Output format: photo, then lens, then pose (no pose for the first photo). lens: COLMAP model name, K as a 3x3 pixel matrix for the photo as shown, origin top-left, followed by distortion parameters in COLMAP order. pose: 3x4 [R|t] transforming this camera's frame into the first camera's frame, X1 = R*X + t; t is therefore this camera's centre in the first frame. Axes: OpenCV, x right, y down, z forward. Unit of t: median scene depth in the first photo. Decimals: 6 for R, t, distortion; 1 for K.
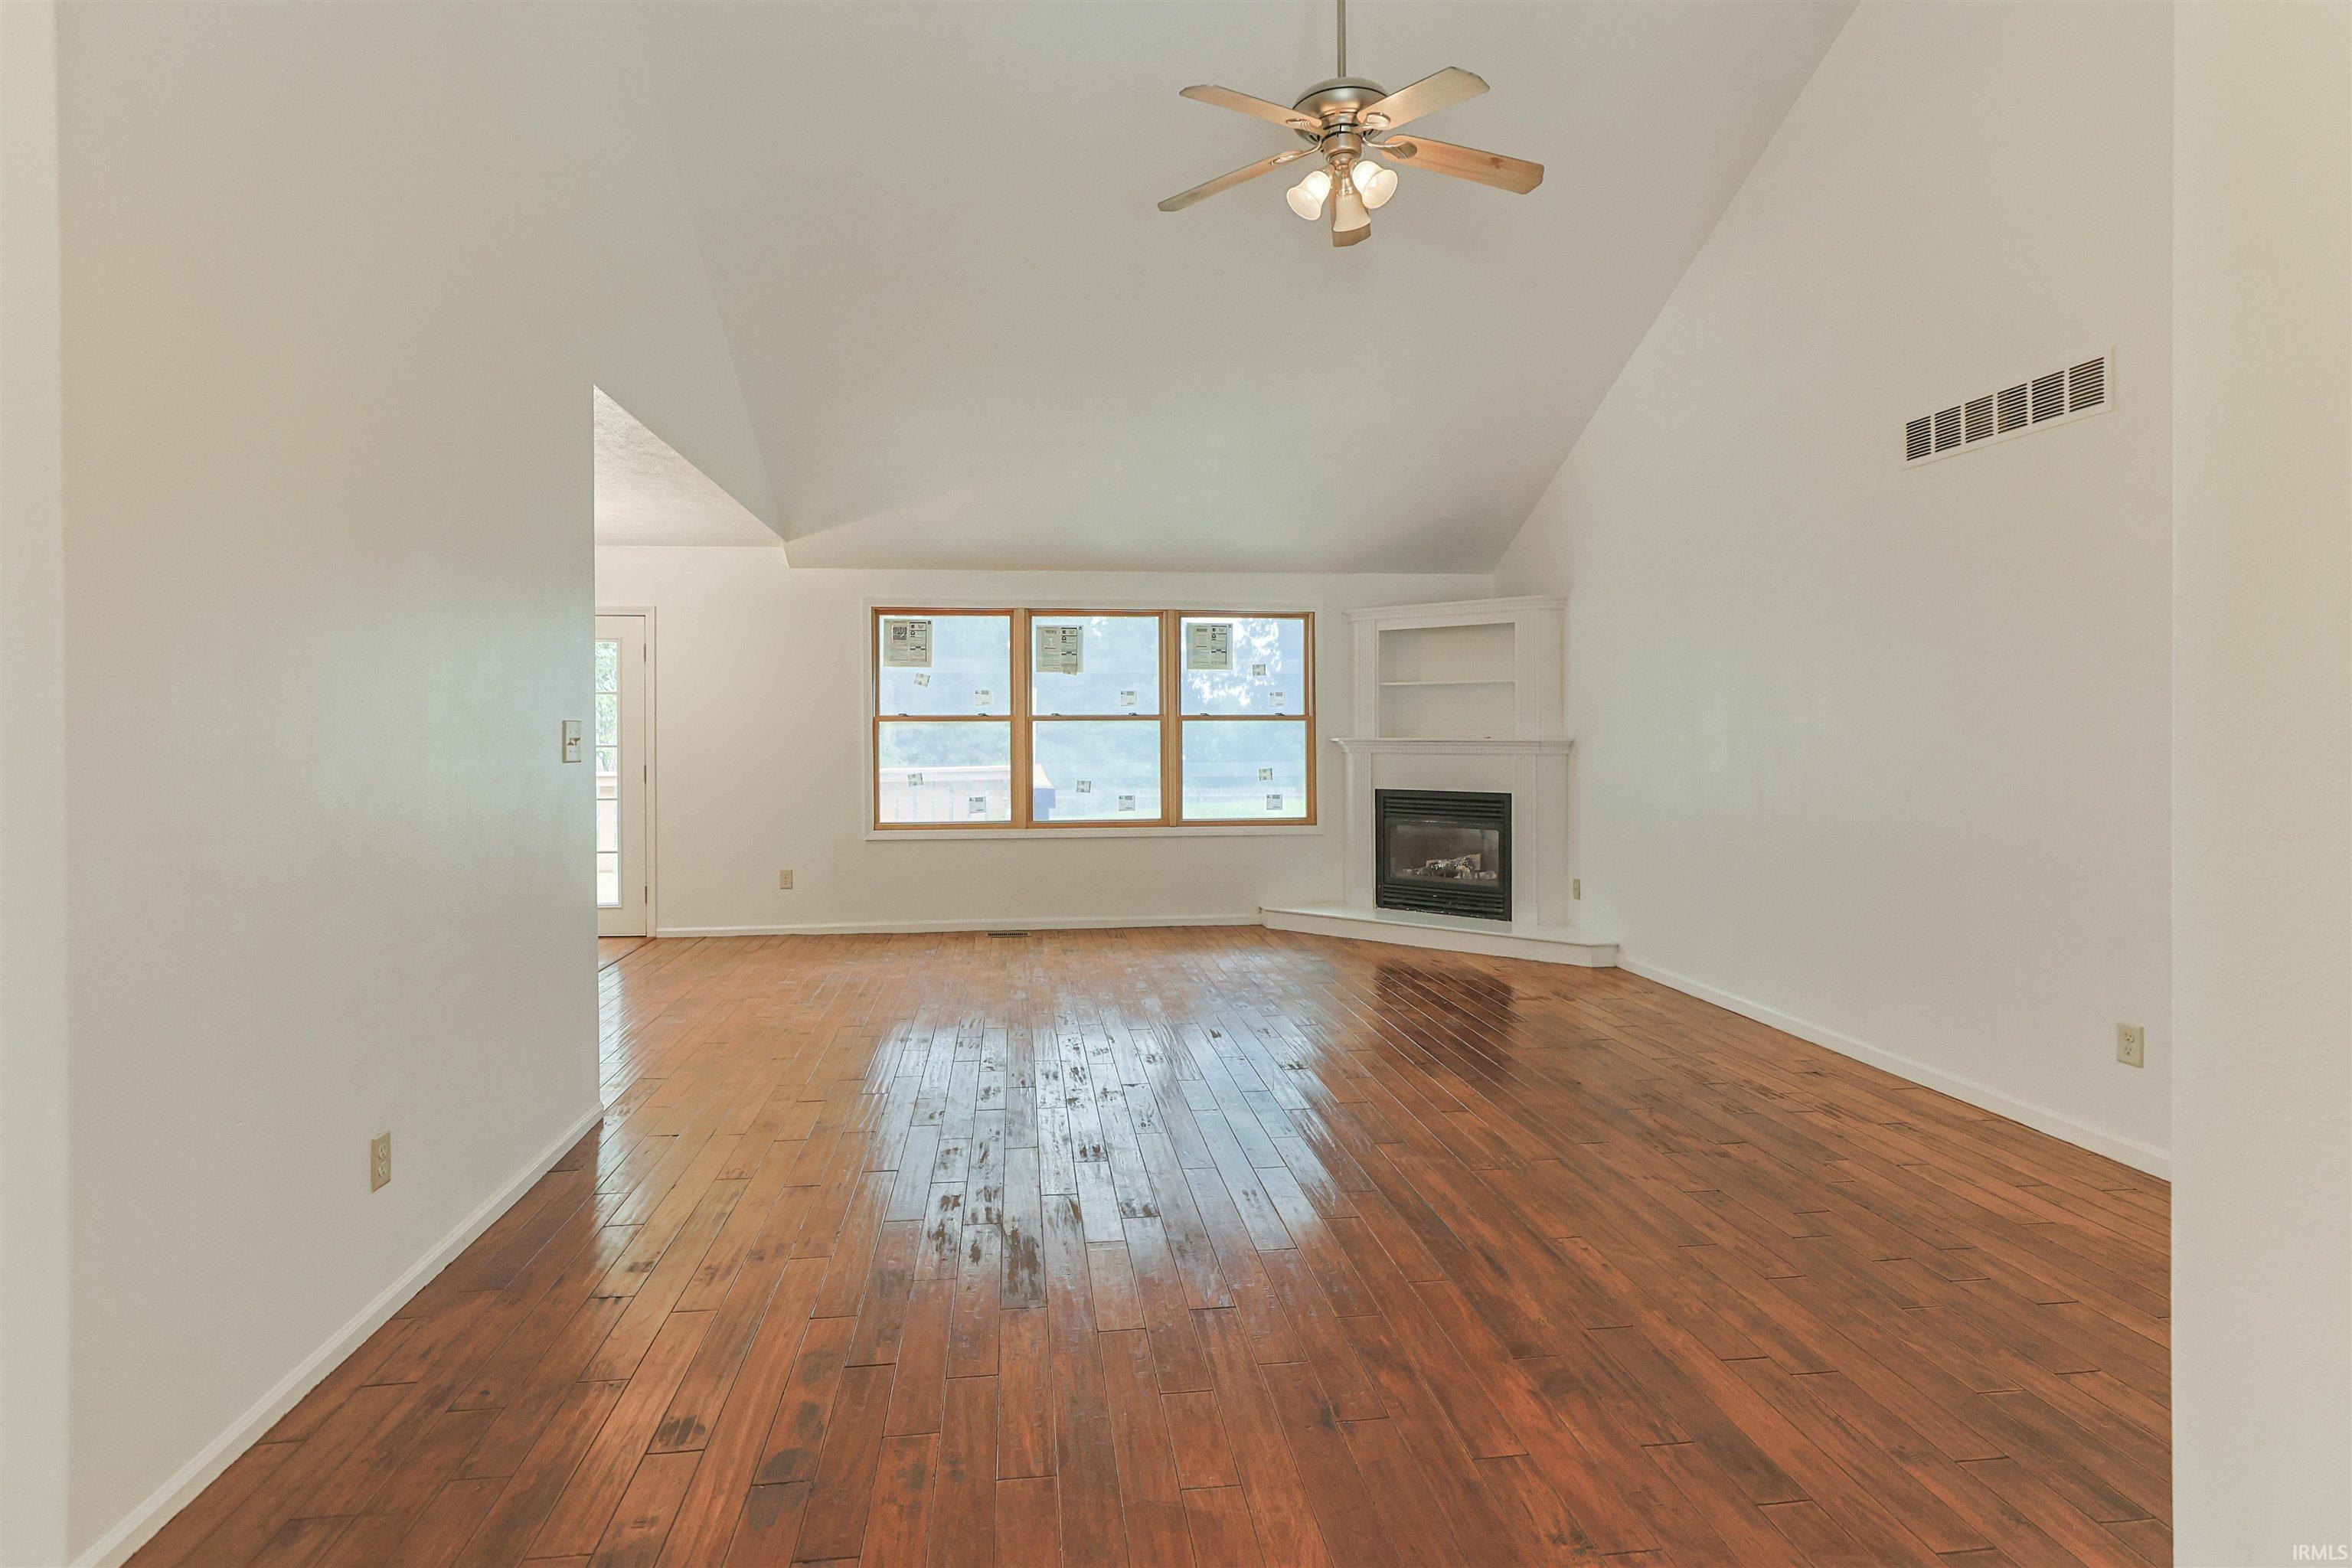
lens RADIAL K [[1121.5, 0, 1131.5], [0, 1121.5, 726.6], [0, 0, 1]] dist [-0.000192, 0.000803]
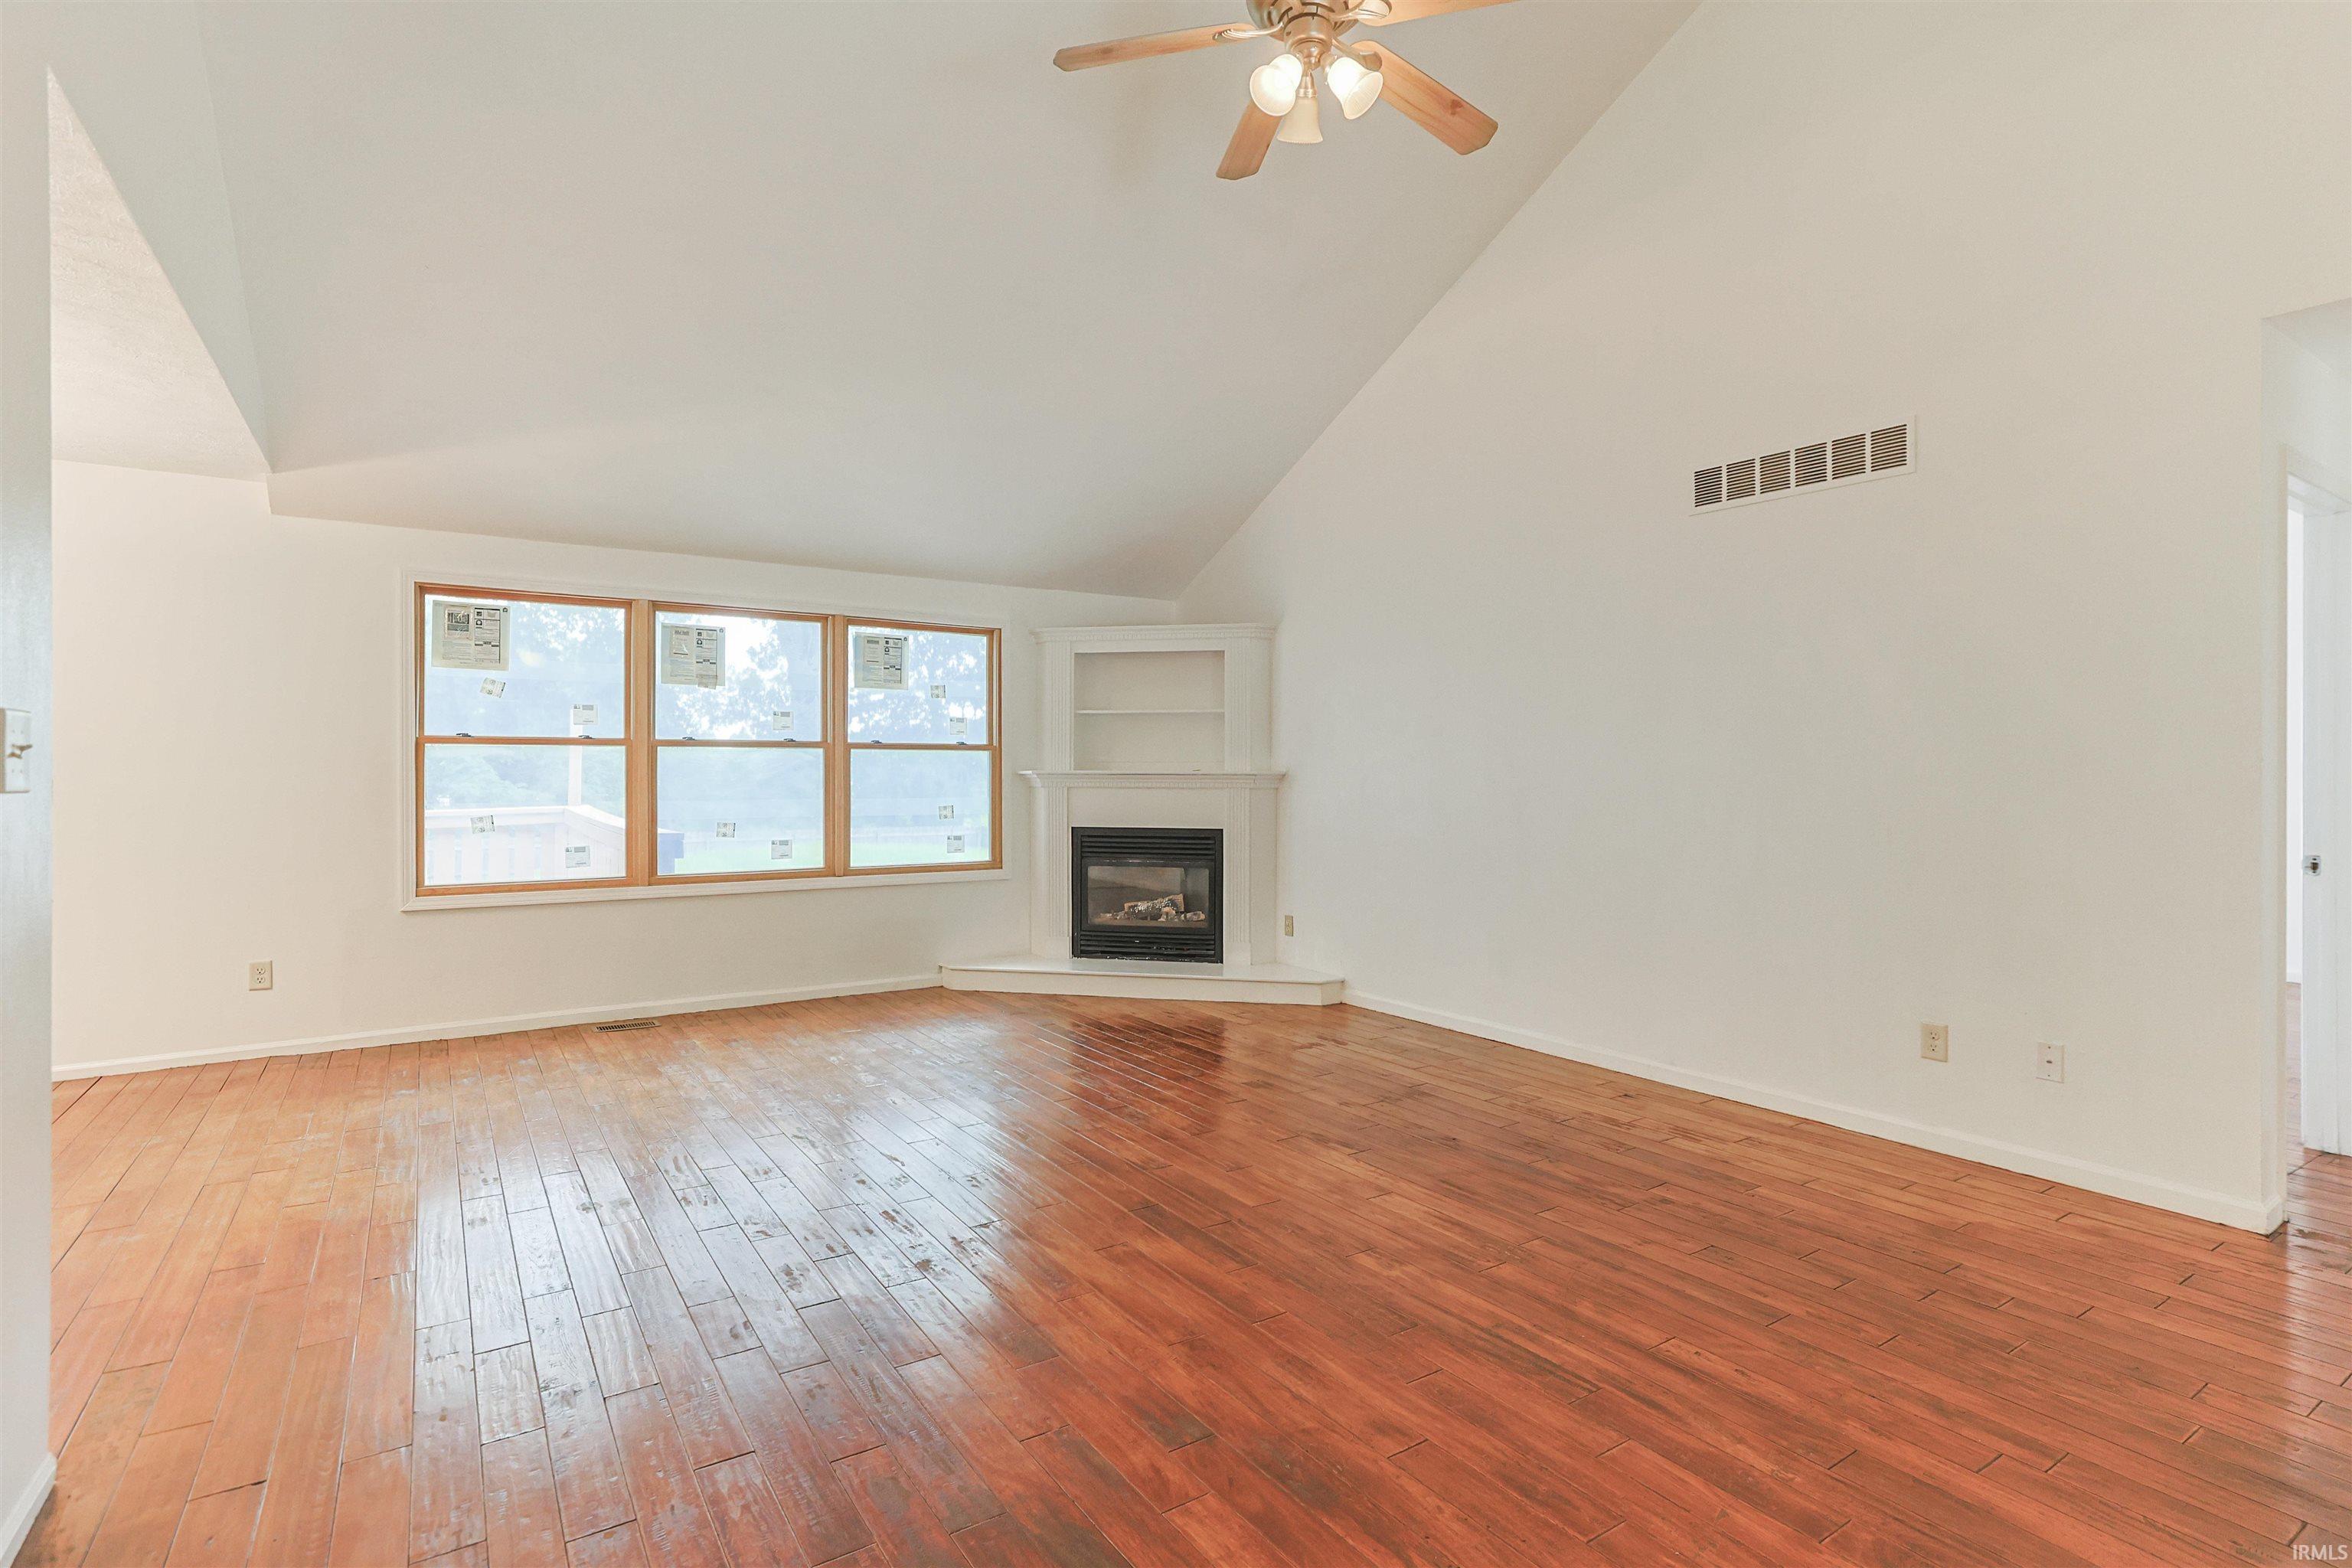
lens RADIAL K [[1118.4, 0, 1144.9], [0, 1118.4, 761.1], [0, 0, 1]] dist [-0.010797, 0.006853]
pose [[0.892246, 0.010669, 0.451423, -0.150161], [-0.007895, 0.999937, -0.008028, 0.009733], [-0.451480, 0.003599, 0.892274, 0.178440]]
